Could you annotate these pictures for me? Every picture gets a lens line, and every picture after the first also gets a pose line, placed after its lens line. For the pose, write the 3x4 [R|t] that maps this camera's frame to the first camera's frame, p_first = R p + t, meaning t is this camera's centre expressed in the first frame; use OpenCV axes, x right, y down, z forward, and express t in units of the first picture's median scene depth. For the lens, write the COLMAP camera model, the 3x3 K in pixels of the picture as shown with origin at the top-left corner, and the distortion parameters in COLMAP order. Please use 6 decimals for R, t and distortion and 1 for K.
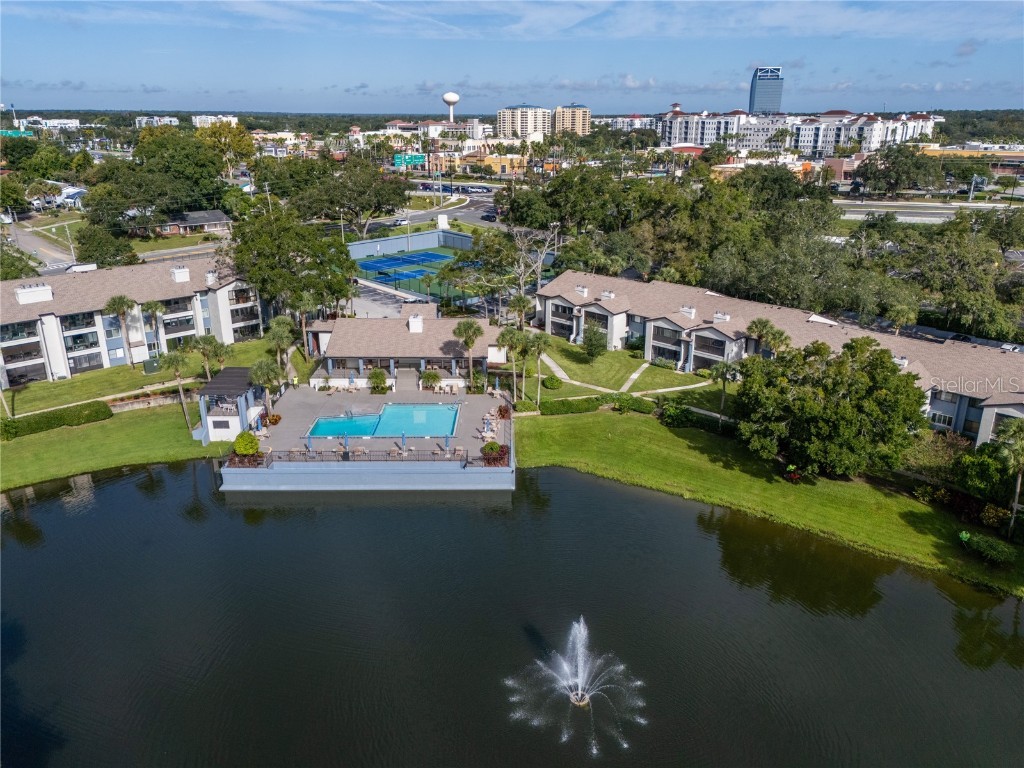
lens RADIAL K [[758.7, 0, 516.6], [0, 758.7, 386.2], [0, 0, 1]] dist [0.064400, -0.063202]
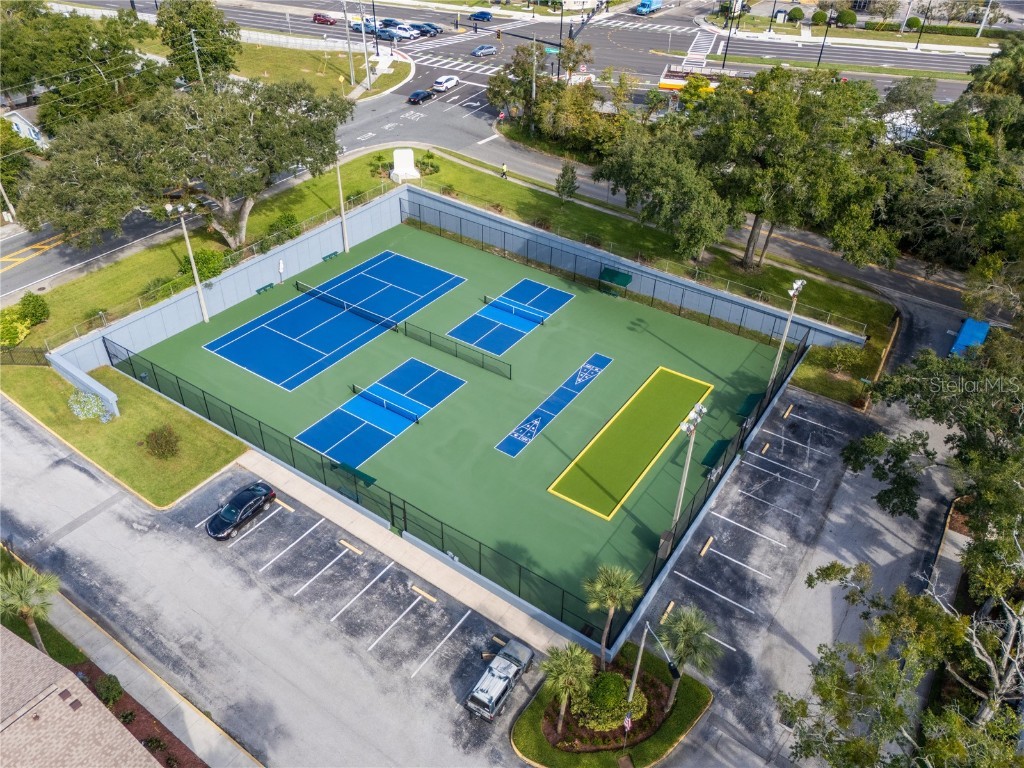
lens RADIAL K [[748.6, 0, 517.2], [0, 748.6, 380.8], [0, 0, 1]] dist [0.056349, -0.041849]
pose [[0.983111, -0.089082, 0.159867, -0.230500], [0.040068, 0.957113, 0.286929, -0.439442], [-0.178571, -0.275678, 0.944518, 1.030281]]
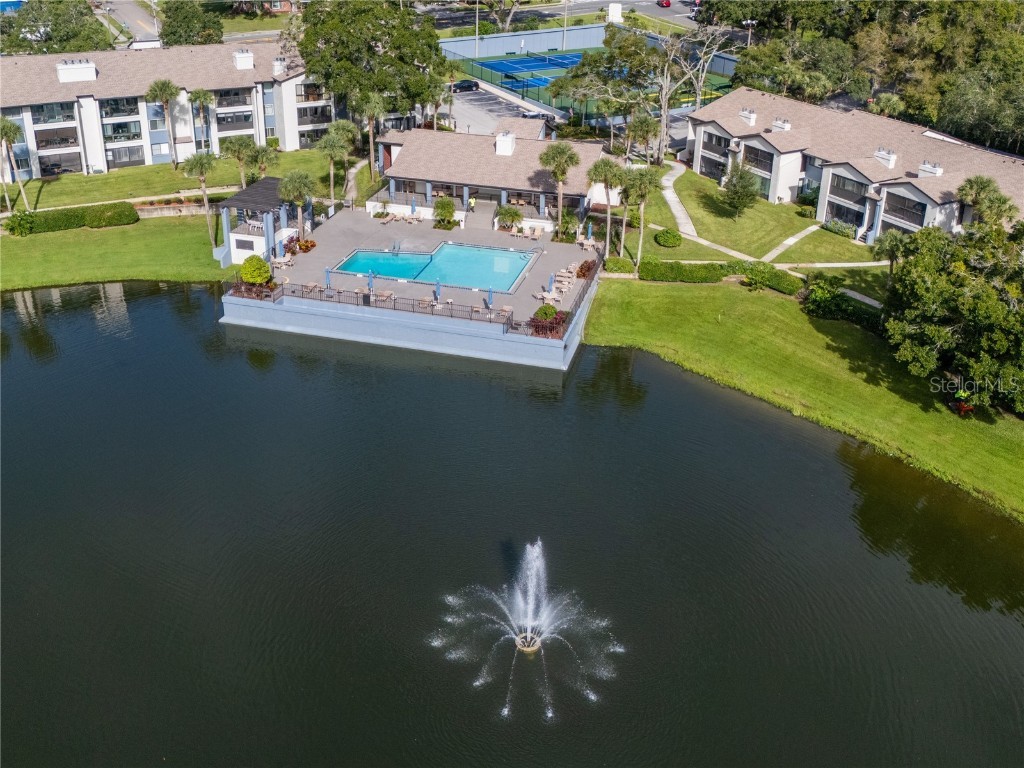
lens RADIAL K [[997.5, 0, 499.4], [0, 997.5, 284.3], [0, 0, 1]] dist [0.100948, -0.209769]
pose [[0.963288, 0.117247, -0.241515, 0.127342], [-0.104913, 0.992461, 0.063358, -0.004390], [0.247123, -0.035694, 0.968326, 0.014608]]
